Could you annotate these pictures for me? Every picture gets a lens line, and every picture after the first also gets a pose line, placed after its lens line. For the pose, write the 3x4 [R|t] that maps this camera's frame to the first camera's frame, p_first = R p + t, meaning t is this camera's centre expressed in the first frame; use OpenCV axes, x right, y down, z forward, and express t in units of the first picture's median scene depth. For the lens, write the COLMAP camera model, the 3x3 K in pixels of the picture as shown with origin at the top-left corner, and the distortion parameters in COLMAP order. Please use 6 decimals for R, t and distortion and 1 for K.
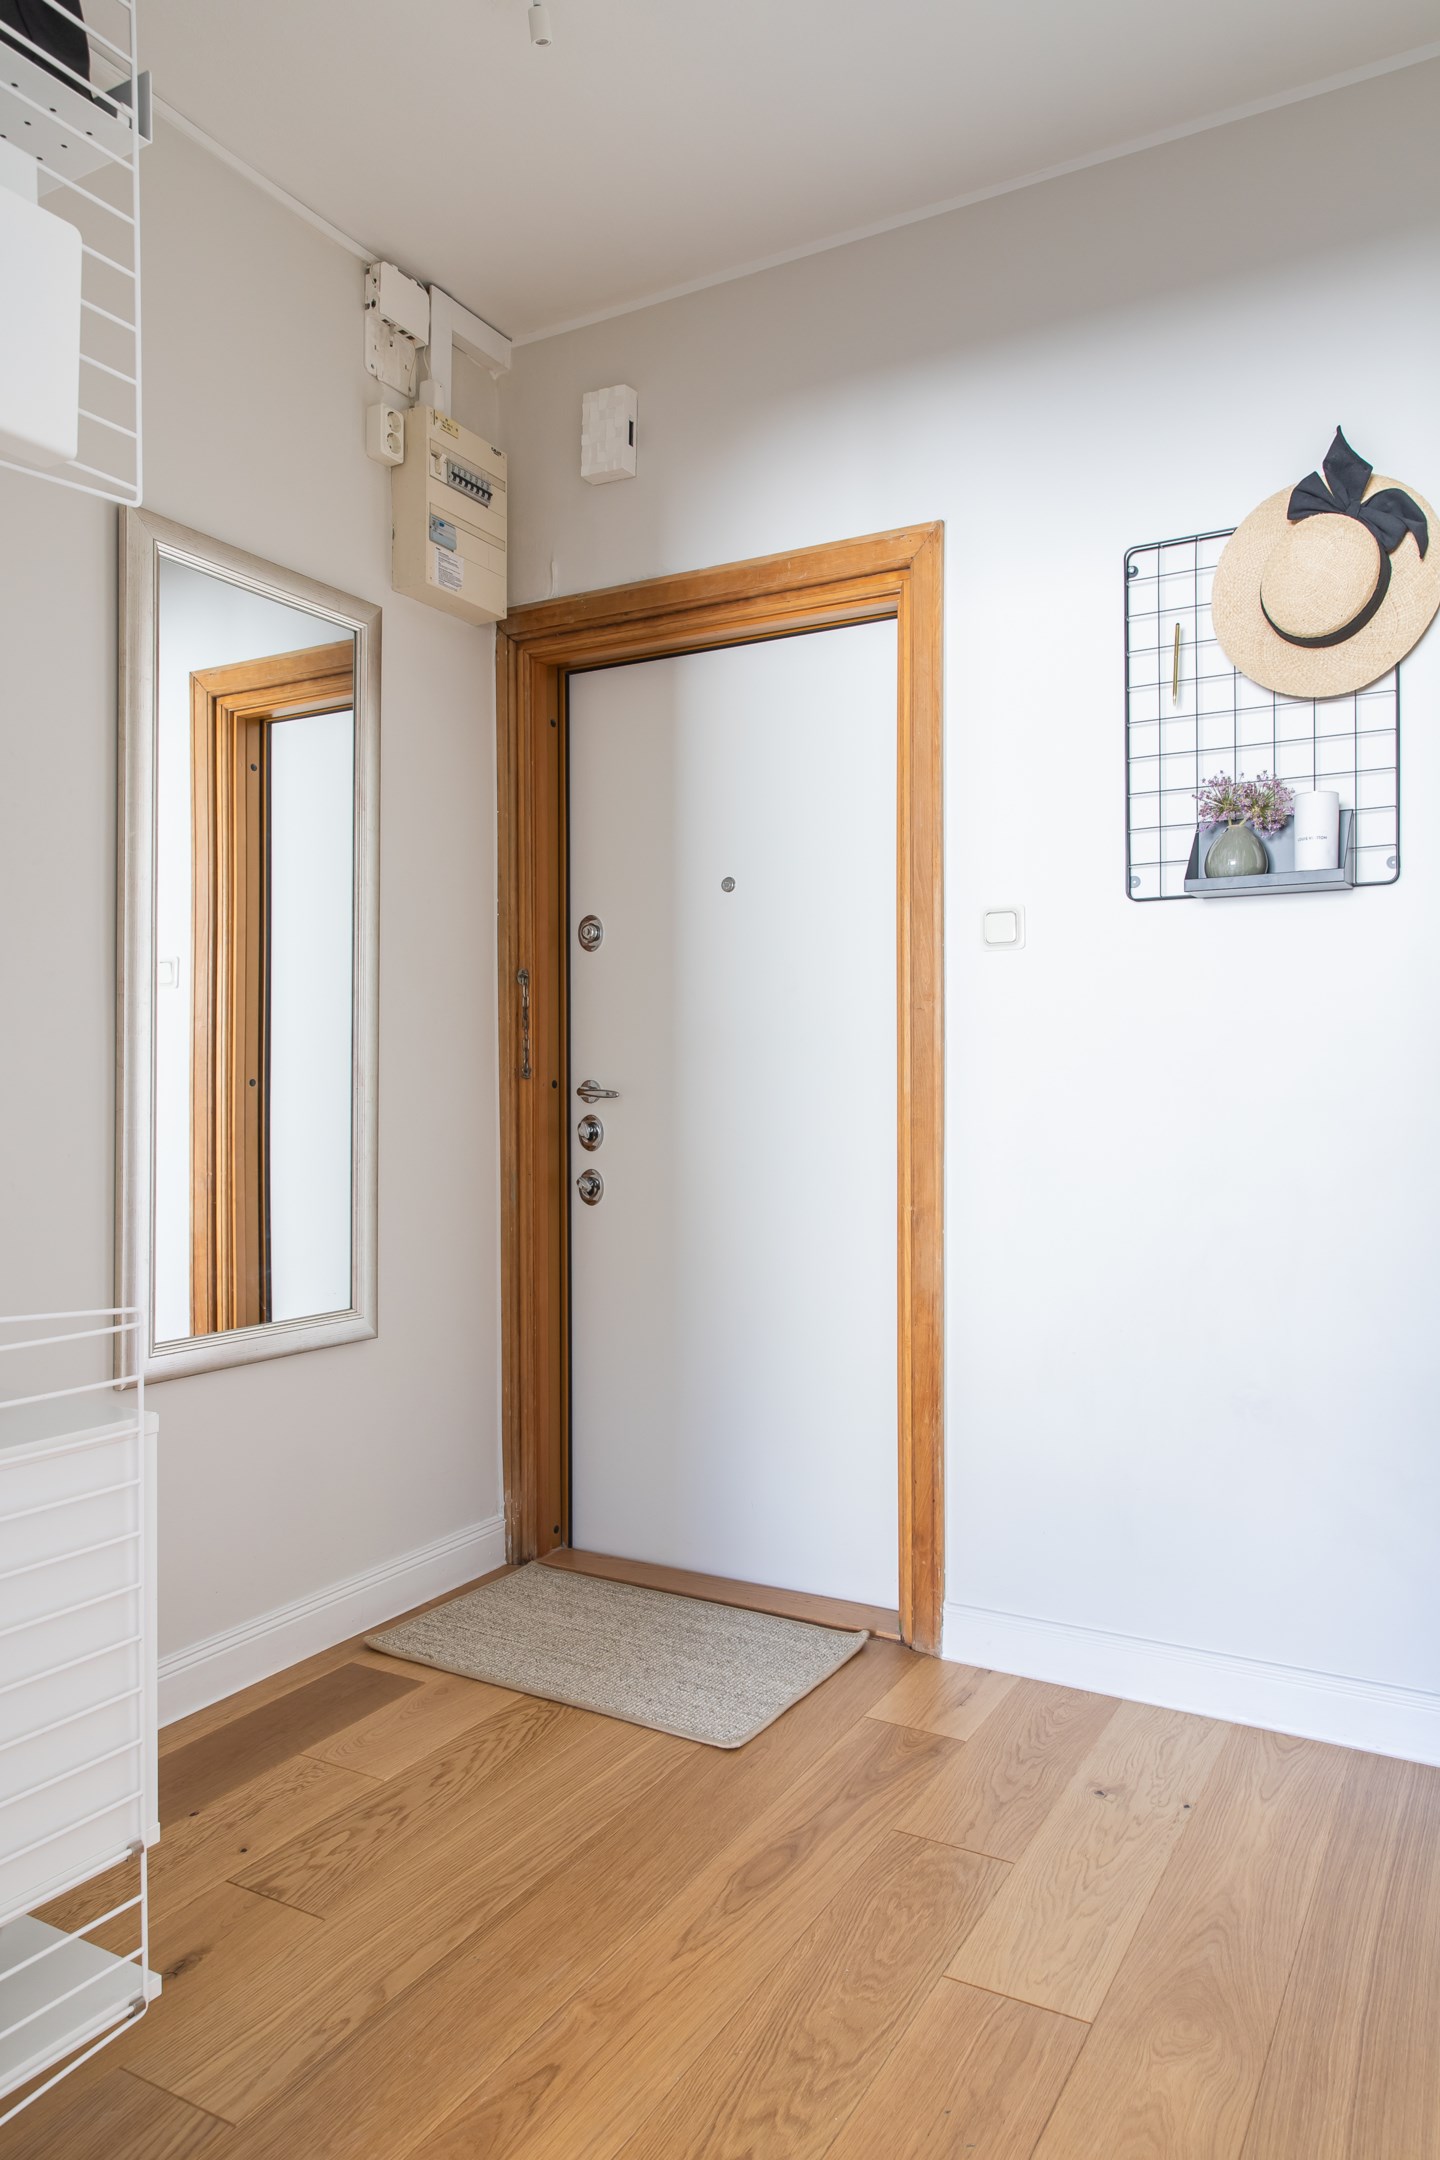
lens RADIAL K [[1422.4, 0, 737.6], [0, 1422.4, 1086.9], [0, 0, 1]] dist [0.004504, -0.001311]
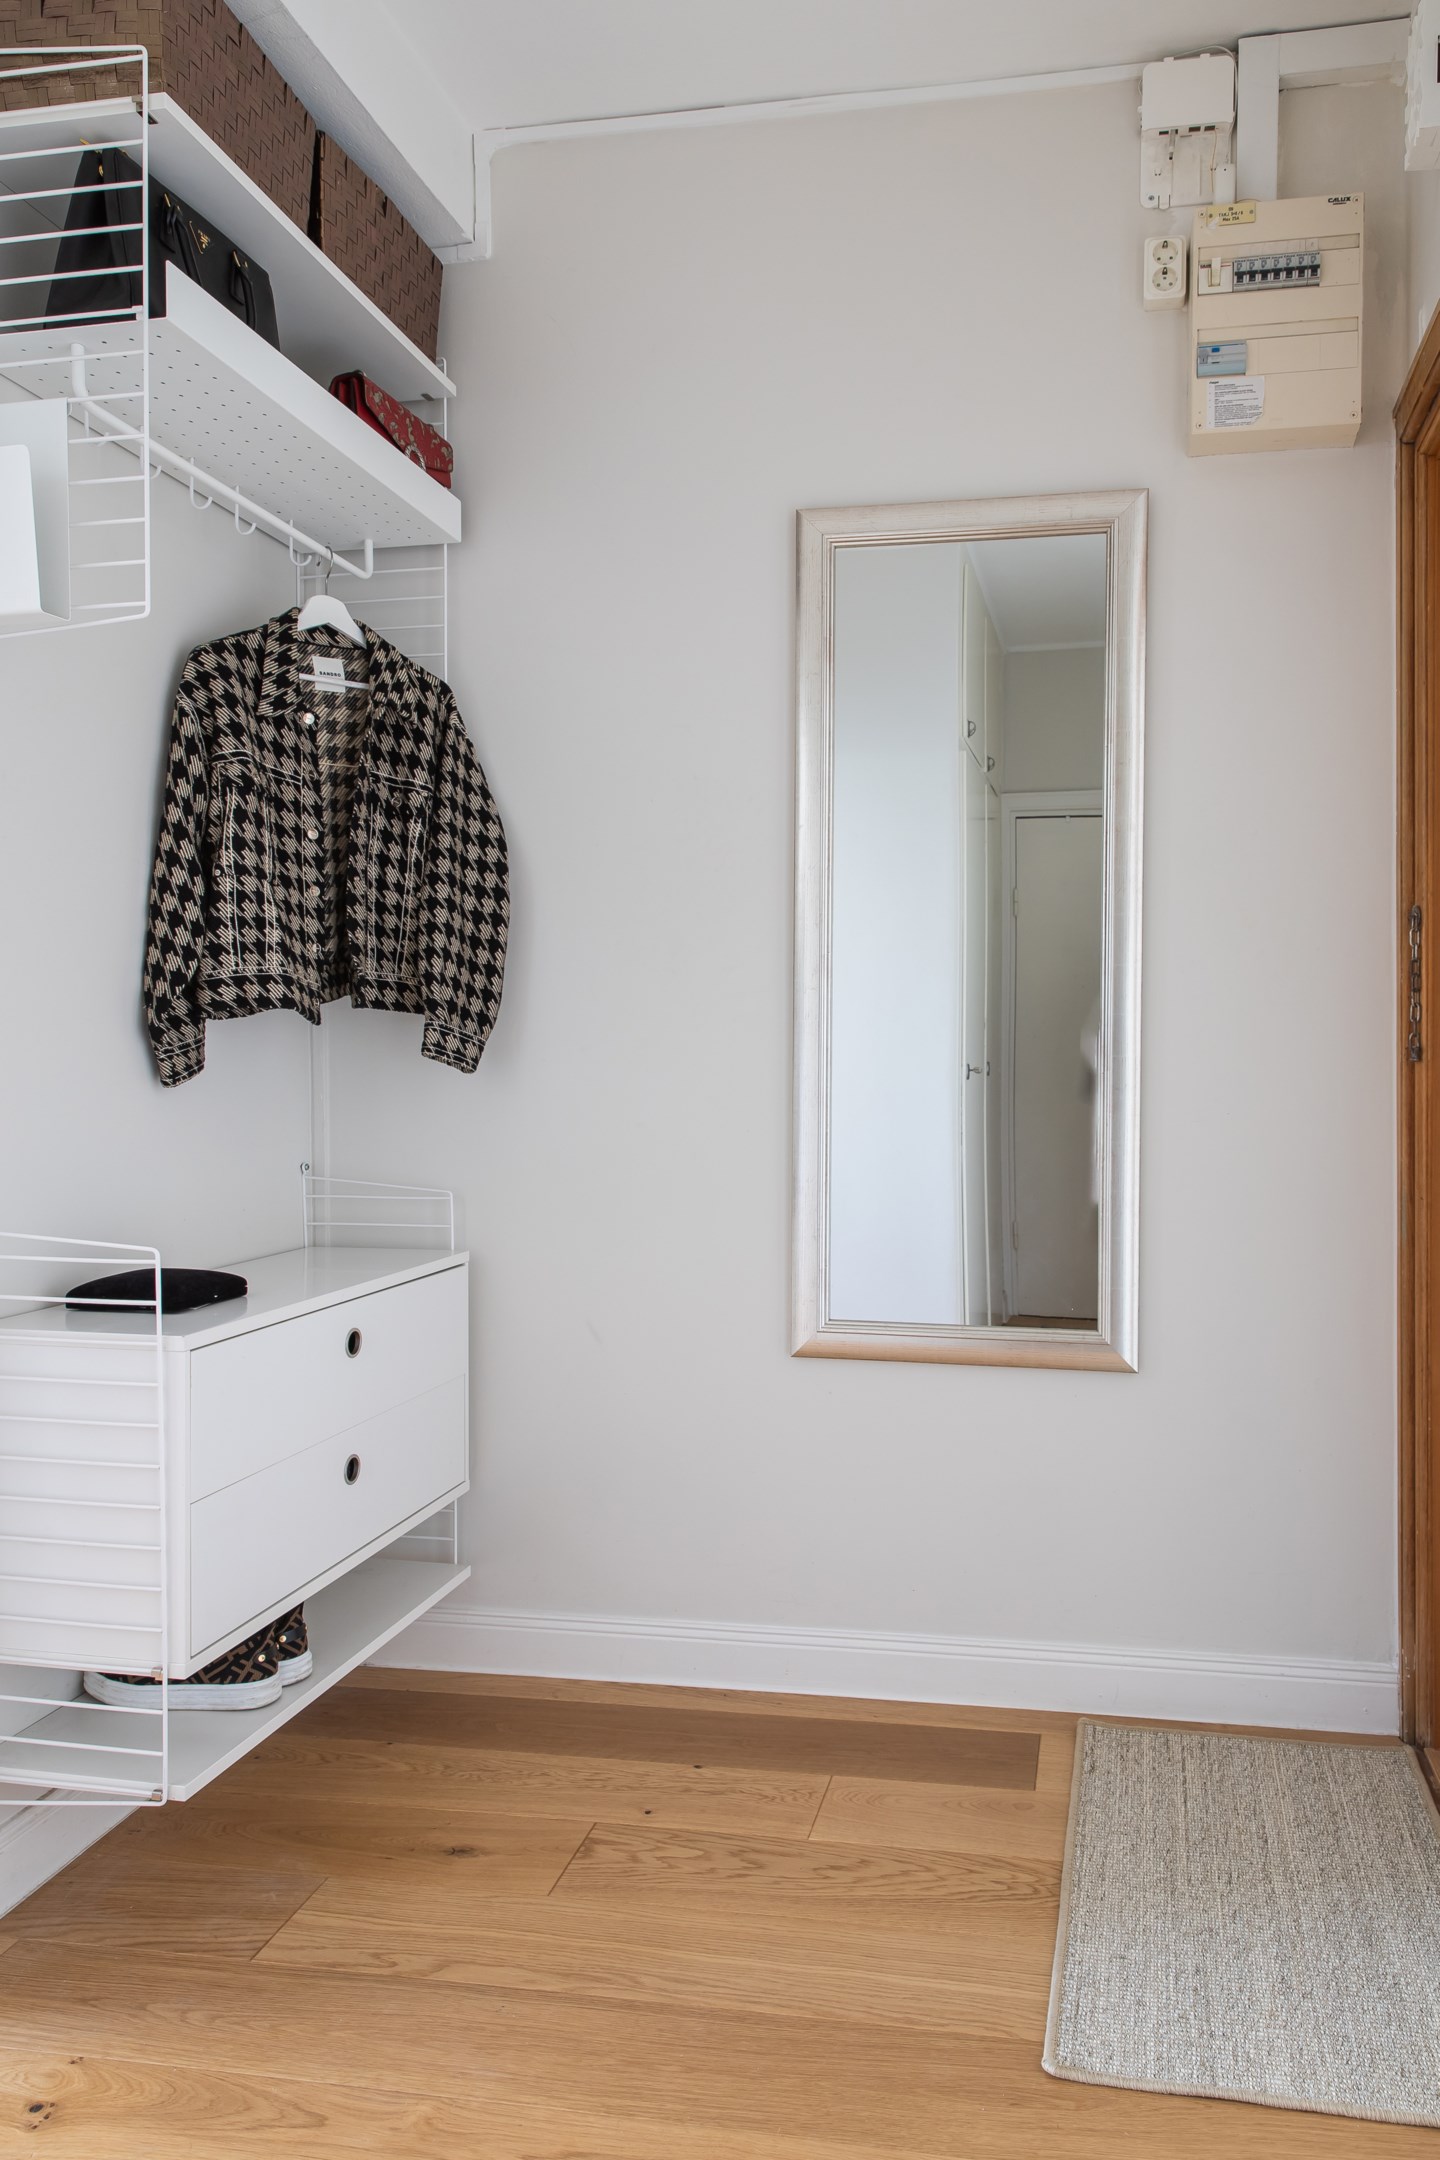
lens RADIAL K [[1422.4, 0, 731.6], [0, 1422.4, 1062.2], [0, 0, 1]] dist [0.004504, -0.001311]
pose [[0.342774, 0.010596, -0.939358, 0.558997], [-0.005197, 0.999942, 0.009383, -0.014265], [0.939403, 0.001666, 0.342810, 0.618870]]
